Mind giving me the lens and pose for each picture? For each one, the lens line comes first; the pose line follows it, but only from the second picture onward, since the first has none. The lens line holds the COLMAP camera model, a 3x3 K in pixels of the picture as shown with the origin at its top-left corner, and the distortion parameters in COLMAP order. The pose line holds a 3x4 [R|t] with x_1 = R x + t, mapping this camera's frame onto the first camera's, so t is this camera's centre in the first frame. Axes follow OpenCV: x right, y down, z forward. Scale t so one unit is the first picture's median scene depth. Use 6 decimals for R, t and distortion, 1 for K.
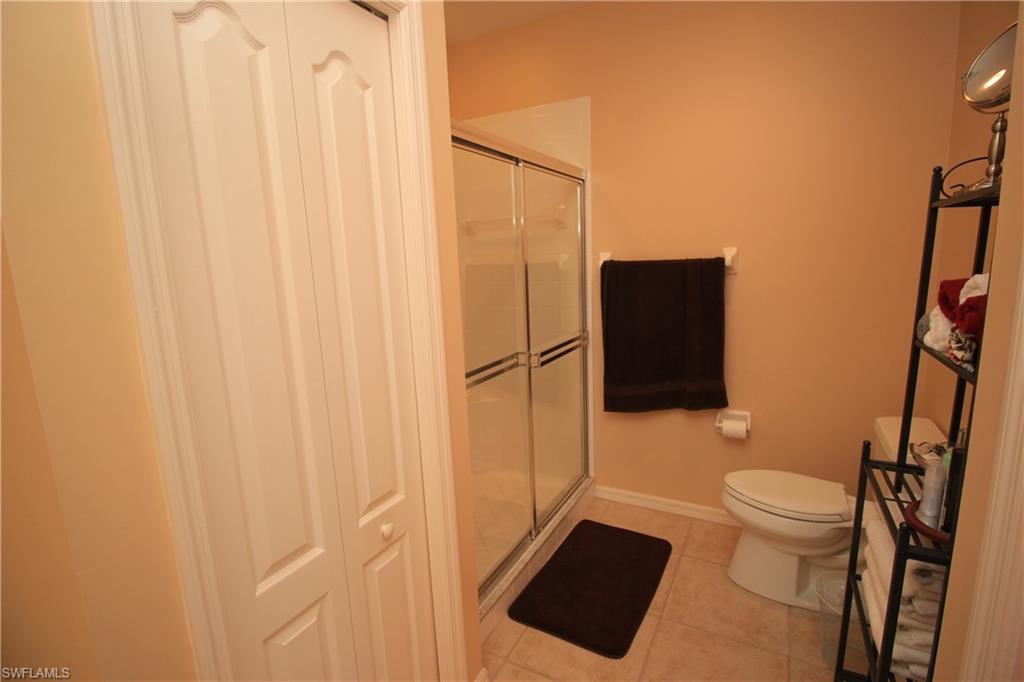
lens RADIAL K [[483.1, 0, 516.6], [0, 483.1, 339.9], [0, 0, 1]] dist [-0.005672, -0.001545]
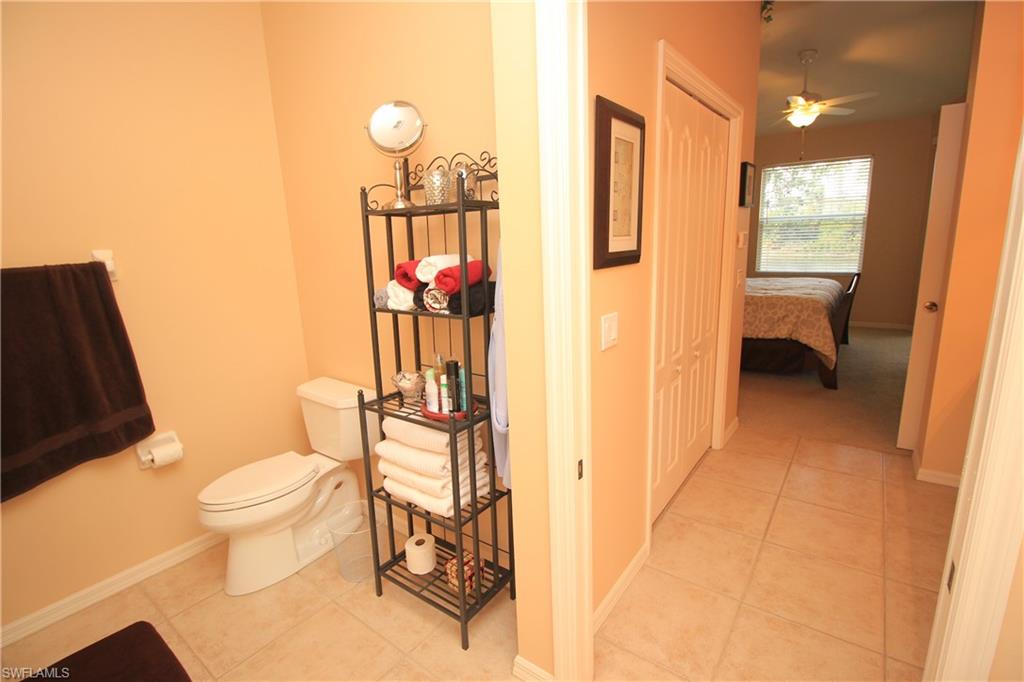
lens RADIAL K [[483.1, 0, 512.2], [0, 483.1, 340.9], [0, 0, 1]] dist [-0.005672, -0.001545]
pose [[0.167641, -0.185051, 0.968325, -0.304143], [0.203932, 0.967490, 0.149585, -0.022476], [-0.964525, 0.172395, 0.199929, 0.208477]]
